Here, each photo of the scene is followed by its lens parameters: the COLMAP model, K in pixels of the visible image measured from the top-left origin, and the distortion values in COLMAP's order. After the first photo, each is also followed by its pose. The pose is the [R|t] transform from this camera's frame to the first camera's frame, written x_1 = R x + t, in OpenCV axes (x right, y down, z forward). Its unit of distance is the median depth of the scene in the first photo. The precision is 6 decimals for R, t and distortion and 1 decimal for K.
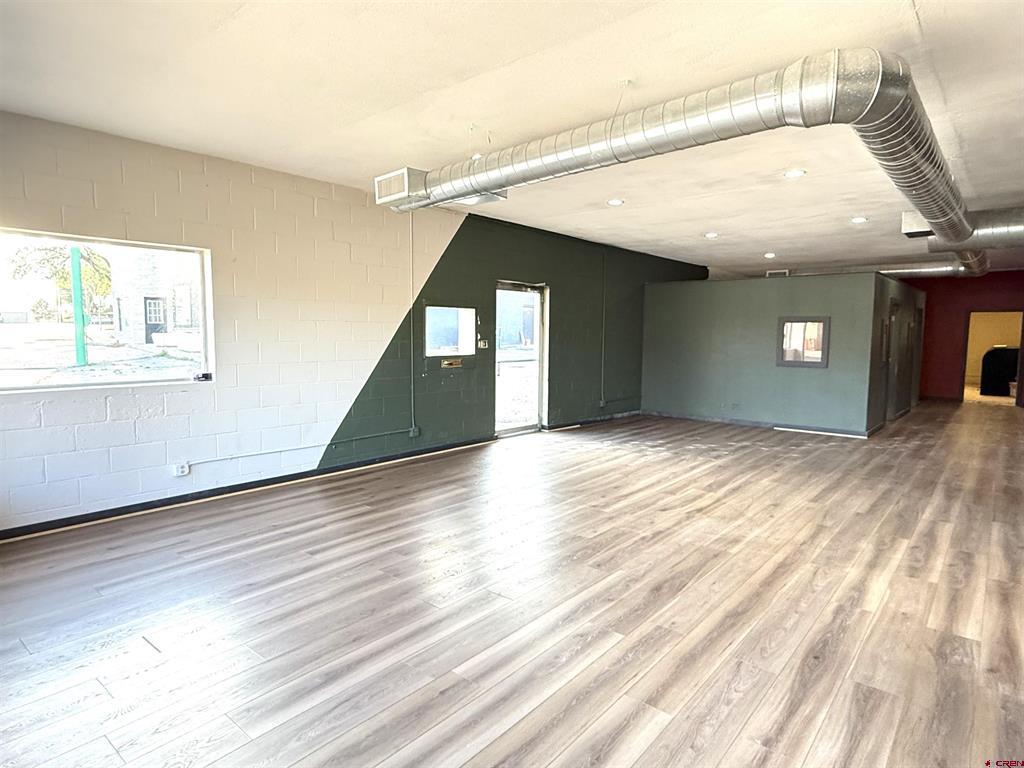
lens RADIAL K [[593.9, 0, 512.7], [0, 593.9, 380.8], [0, 0, 1]] dist [0.003097, 0.000839]
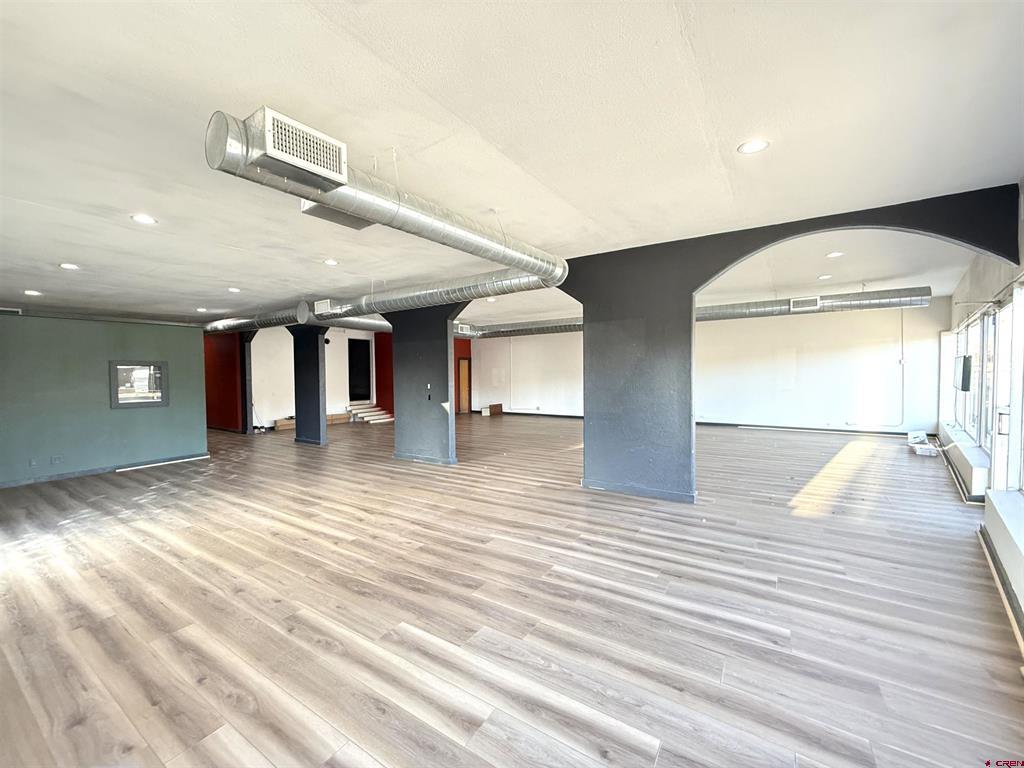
lens RADIAL K [[408.5, 0, 509.1], [0, 408.5, 384.3], [0, 0, 1]] dist [-0.000964, 0.000149]
pose [[-0.120209, -0.036311, 0.992084, -0.704468], [0.094023, 0.994422, 0.047789, -0.081266], [-0.988286, 0.099023, -0.116124, 0.904253]]
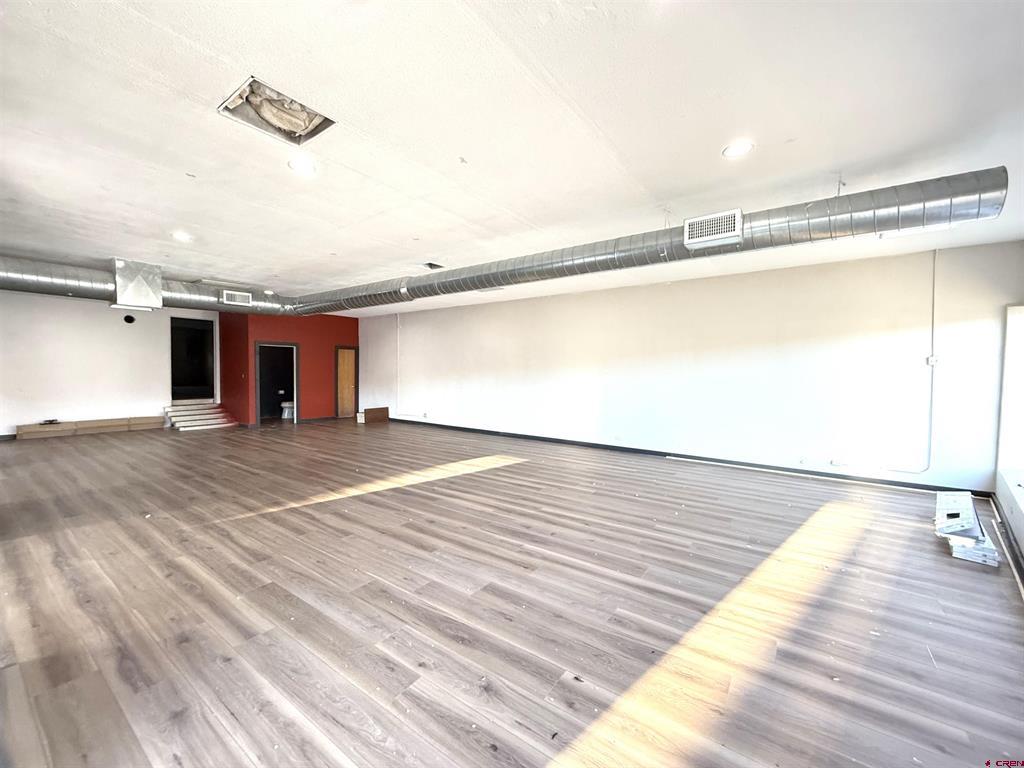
lens RADIAL K [[408.5, 0, 508.1], [0, 408.5, 382.8], [0, 0, 1]] dist [-0.000964, 0.000149]
pose [[-0.074443, -0.044466, 0.996233, 0.043449], [0.072907, 0.996089, 0.049908, 0.007530], [-0.994557, 0.076348, -0.070910, -0.032156]]
